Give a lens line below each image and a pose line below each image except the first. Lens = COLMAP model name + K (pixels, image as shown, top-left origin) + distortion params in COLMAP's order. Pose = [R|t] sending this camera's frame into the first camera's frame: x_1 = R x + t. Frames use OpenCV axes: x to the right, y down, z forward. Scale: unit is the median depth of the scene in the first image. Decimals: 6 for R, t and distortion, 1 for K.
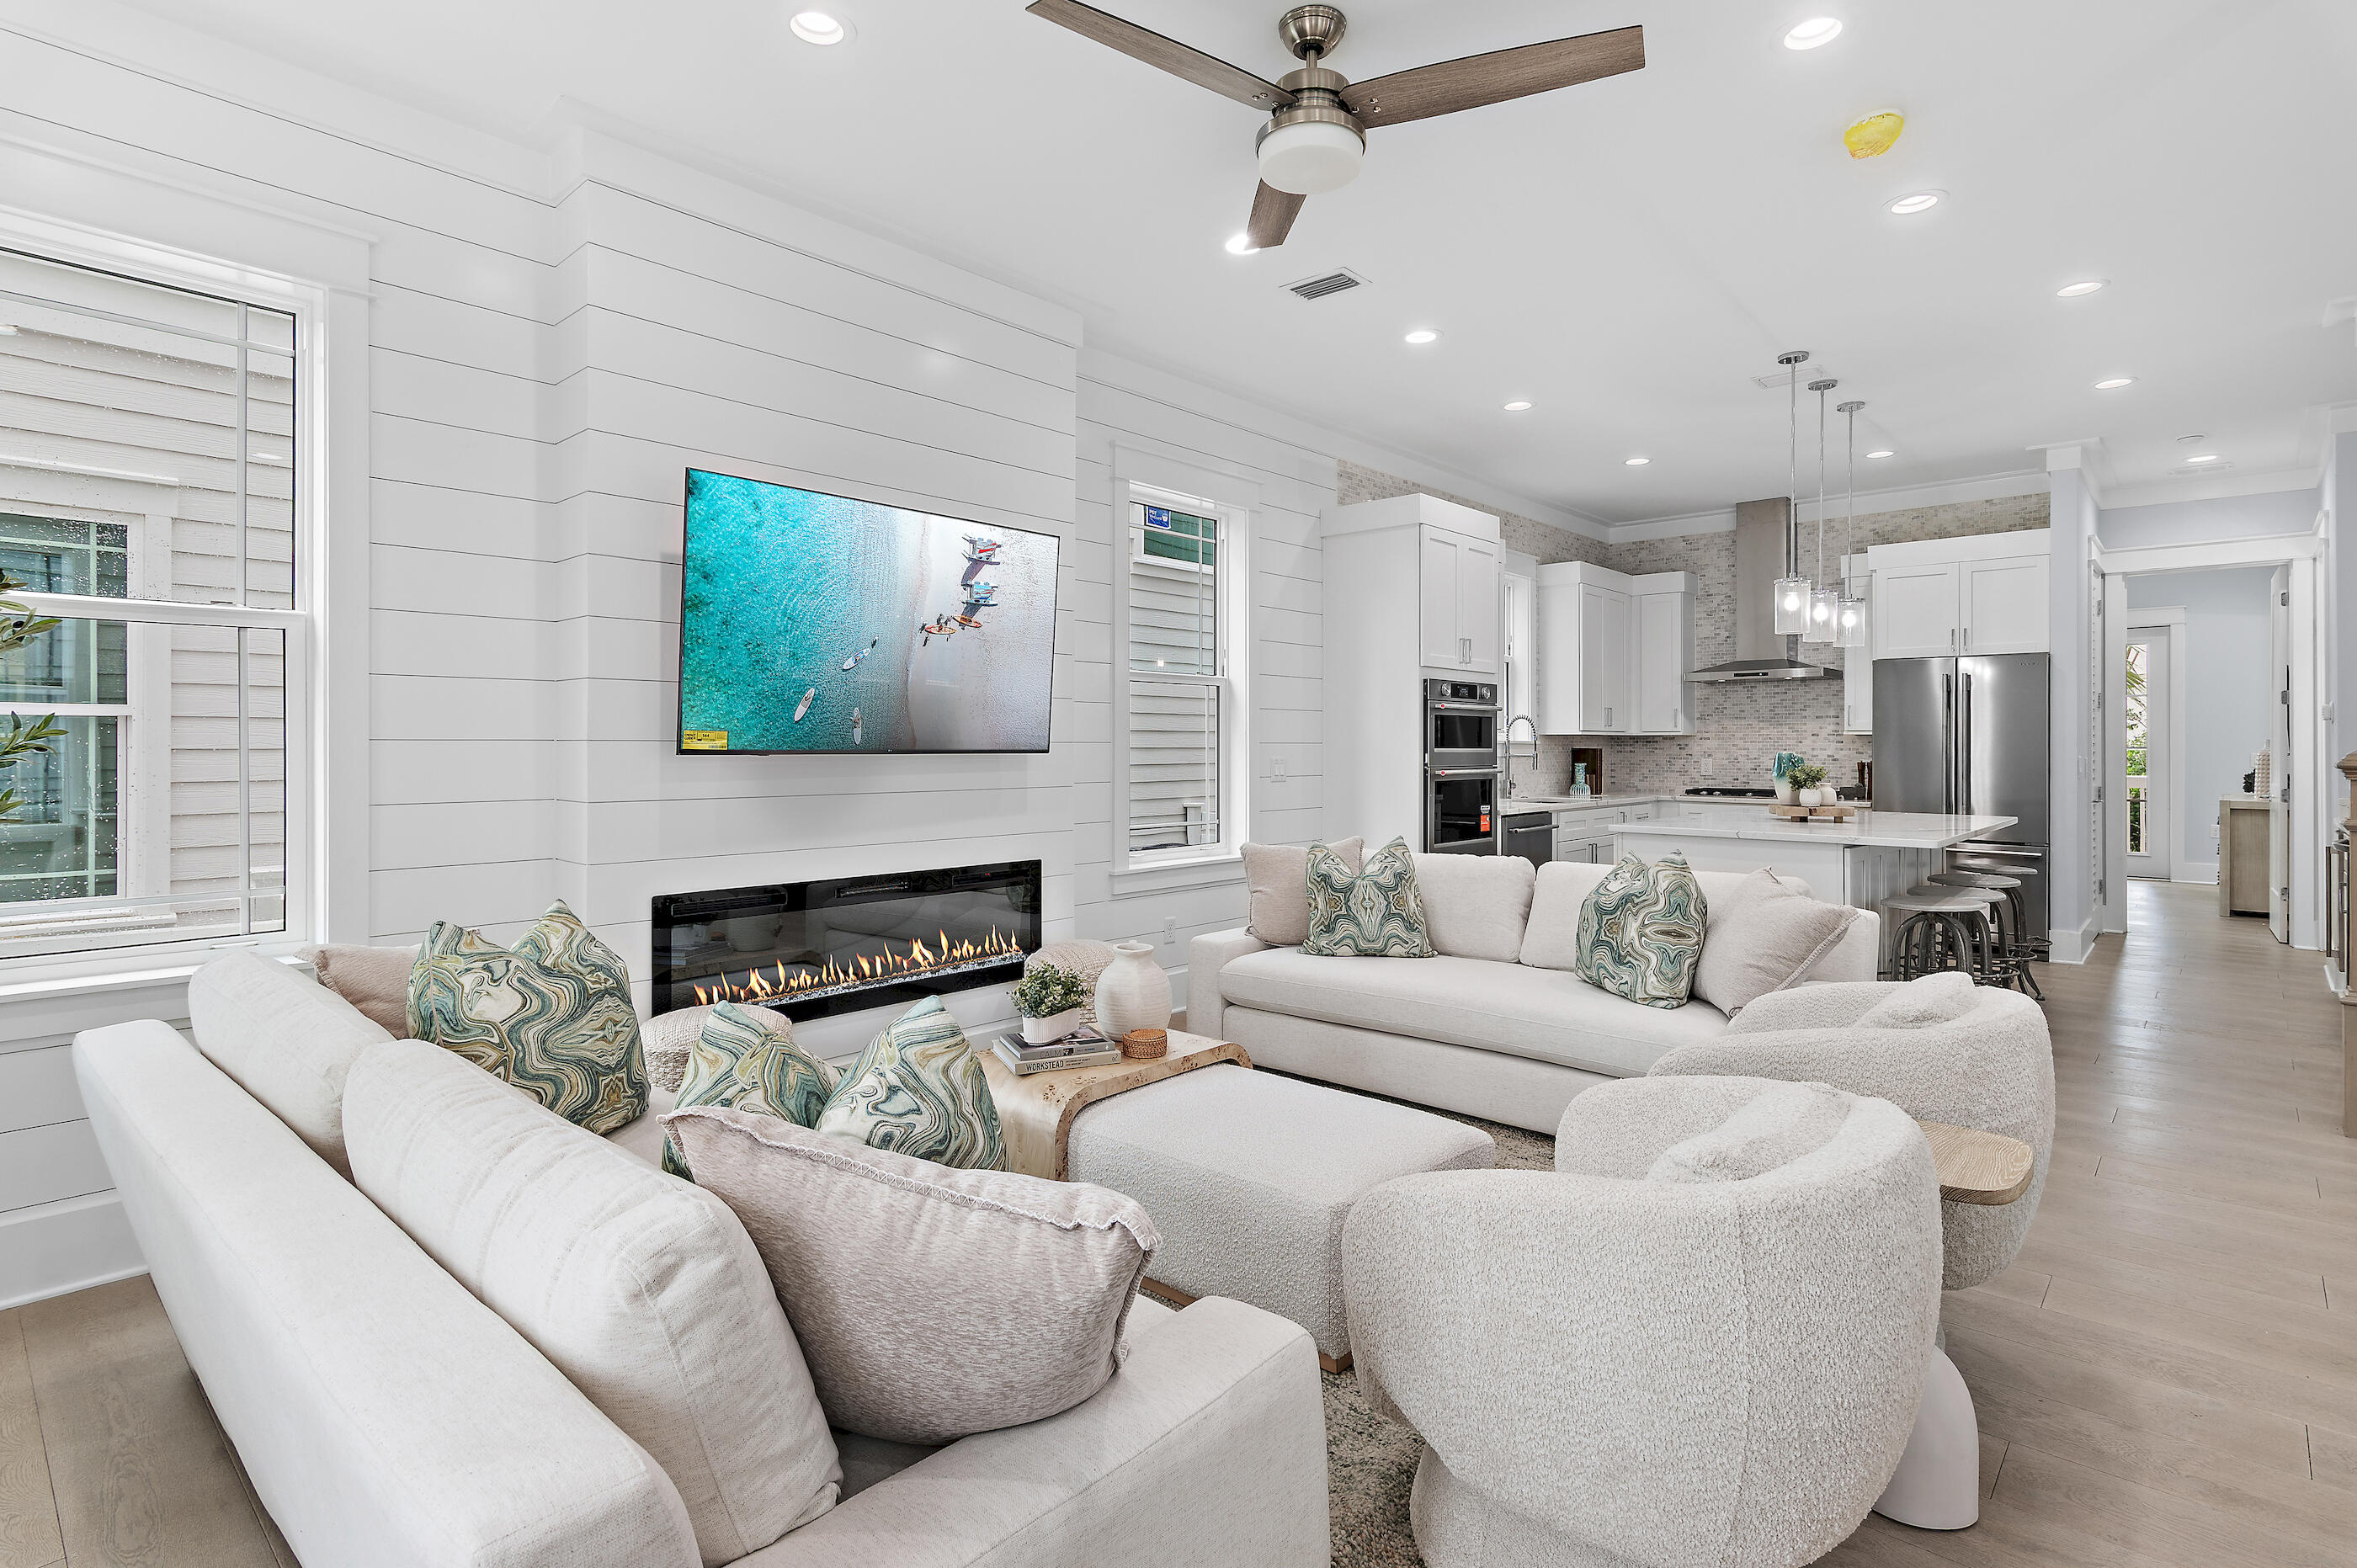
lens RADIAL K [[1155.2, 0, 1037.5], [0, 1155.2, 752.2], [0, 0, 1]] dist [0.001224, -0.002534]
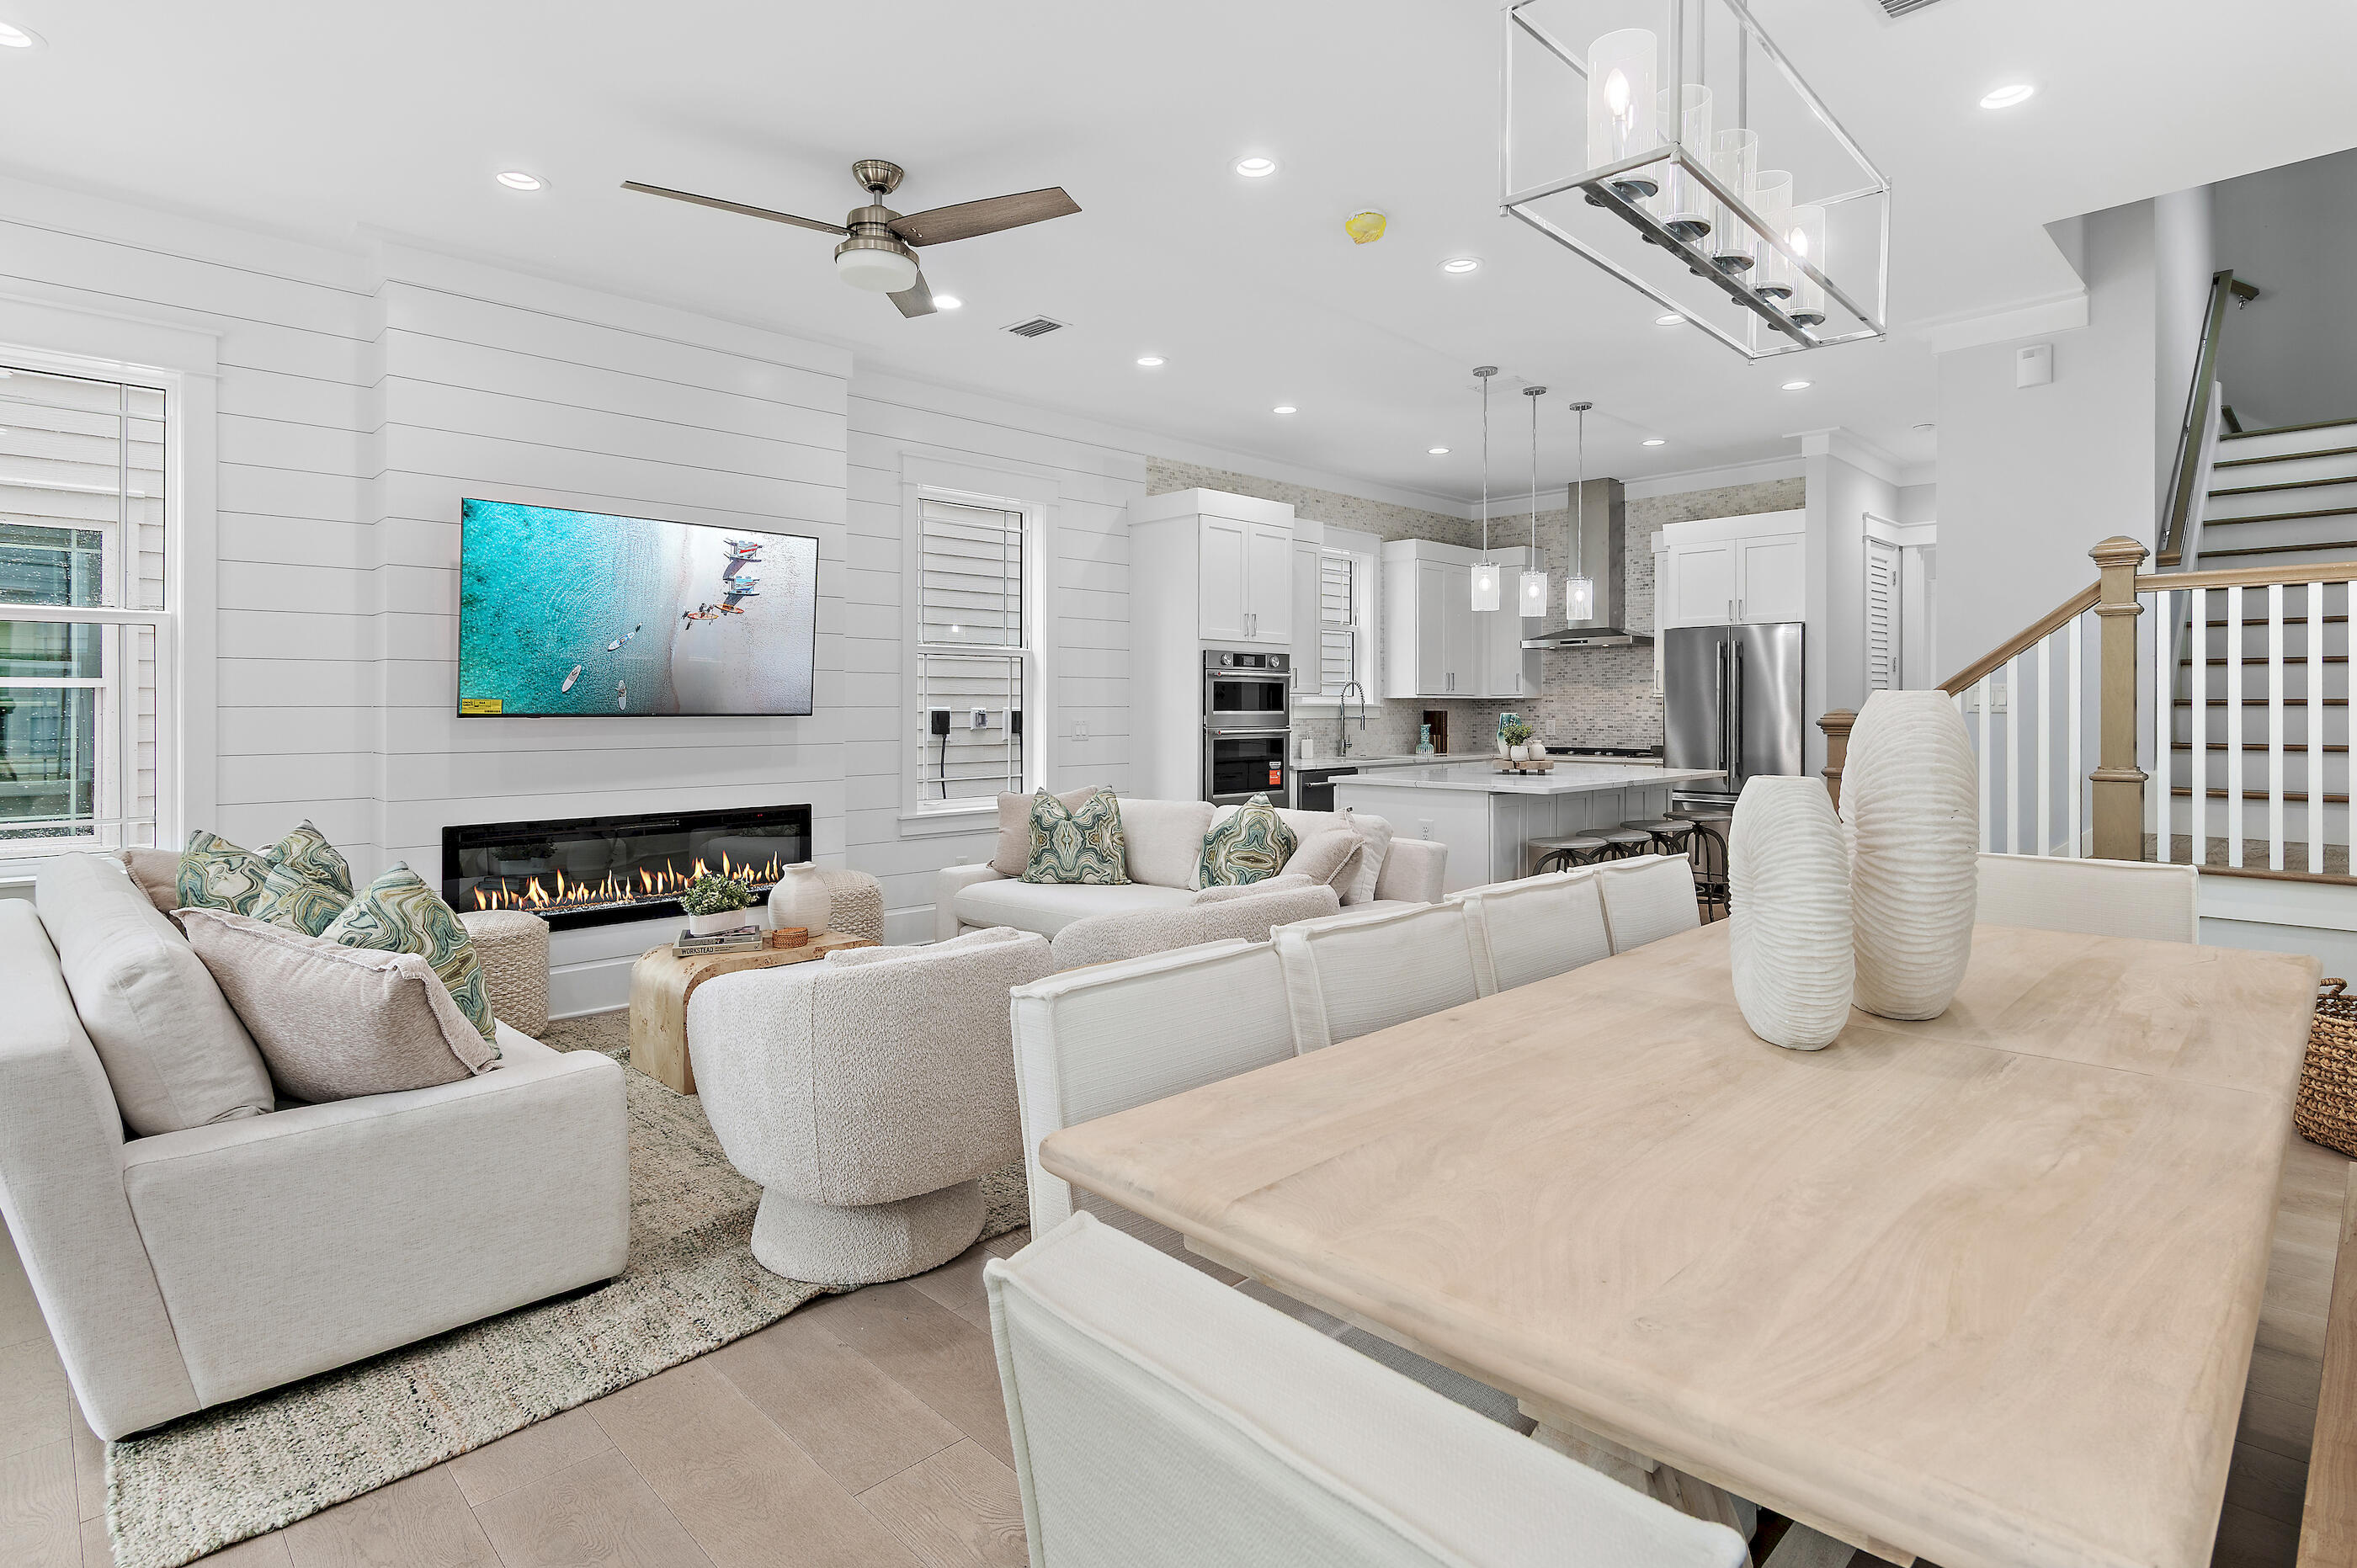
lens RADIAL K [[1155.2, 0, 1026.7], [0, 1155.2, 718.0], [0, 0, 1]] dist [0.001224, -0.002534]
pose [[0.998718, -0.002033, -0.050580, 0.322028], [0.002130, 0.999996, 0.001860, 0.001679], [0.050576, -0.001966, 0.998718, -0.220491]]
